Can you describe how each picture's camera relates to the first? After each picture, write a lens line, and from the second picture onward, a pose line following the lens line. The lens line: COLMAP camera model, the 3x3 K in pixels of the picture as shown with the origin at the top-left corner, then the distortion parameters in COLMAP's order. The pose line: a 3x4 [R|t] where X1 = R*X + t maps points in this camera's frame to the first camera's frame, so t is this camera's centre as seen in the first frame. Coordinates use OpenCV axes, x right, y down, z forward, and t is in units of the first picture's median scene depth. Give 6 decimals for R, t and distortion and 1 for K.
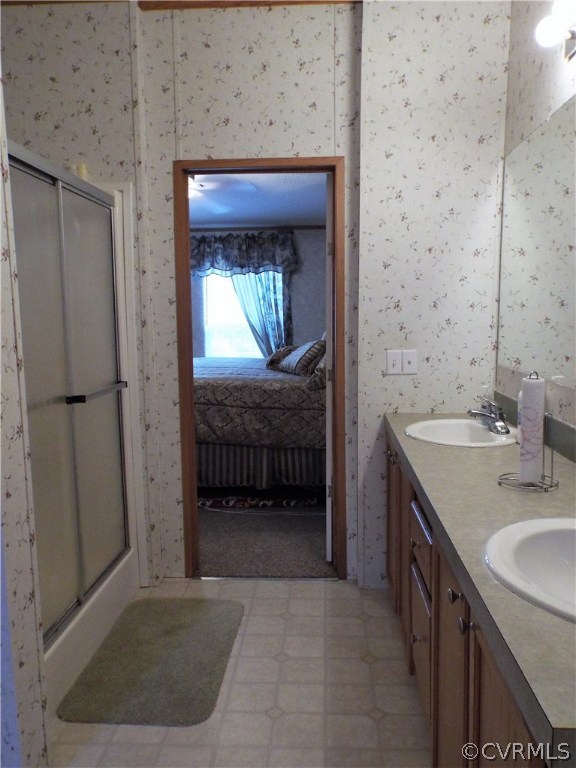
lens RADIAL K [[558.0, 0, 286.1], [0, 558.0, 383.7], [0, 0, 1]] dist [-0.004076, -0.007605]
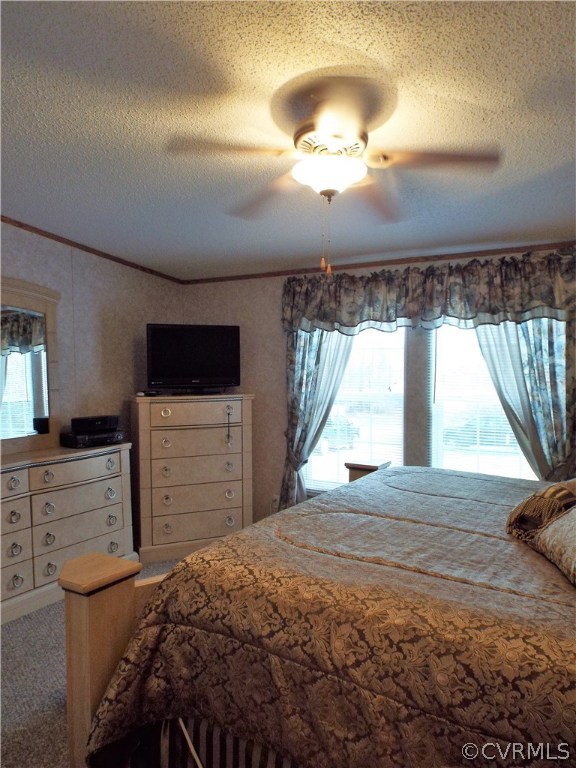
lens RADIAL K [[558.0, 0, 286.6], [0, 558.0, 383.9], [0, 0, 1]] dist [-0.004076, -0.007605]
pose [[0.882571, 0.029153, -0.469274, 0.010286], [-0.068580, 0.995384, -0.067142, -0.074471], [0.465150, 0.091440, 0.880496, 0.363180]]
